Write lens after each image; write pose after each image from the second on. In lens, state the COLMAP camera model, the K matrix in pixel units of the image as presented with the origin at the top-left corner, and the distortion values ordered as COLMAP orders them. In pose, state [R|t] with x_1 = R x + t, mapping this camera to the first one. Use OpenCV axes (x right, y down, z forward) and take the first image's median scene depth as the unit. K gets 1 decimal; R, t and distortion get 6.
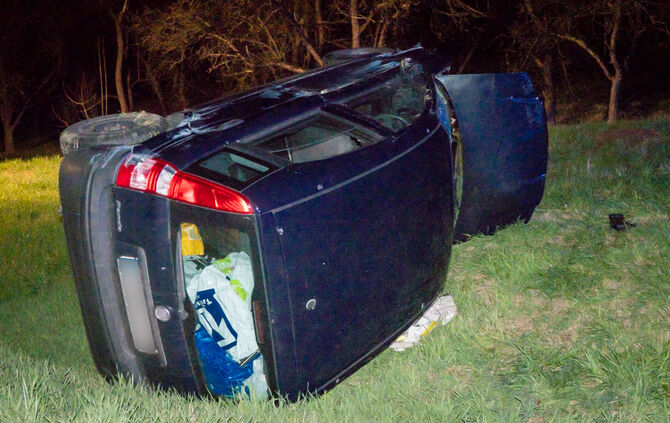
lens RADIAL K [[731.8, 0, 335.2], [0, 731.8, 210.1], [0, 0, 1]] dist [0.010405, 0.000000]
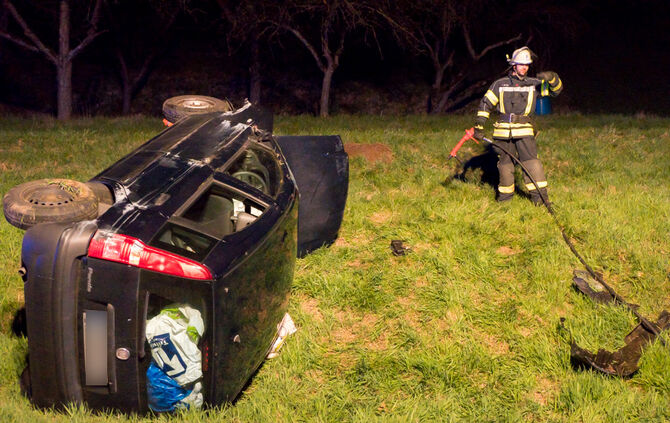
lens RADIAL K [[779.2, 0, 335.2], [0, 779.2, 212.7], [0, 0, 1]] dist [0.013635, 0.000000]
pose [[0.916987, -0.004186, 0.398894, -0.439602], [-0.015297, 0.998840, 0.045648, -0.173313], [-0.398623, -0.047961, 0.915860, -0.386716]]
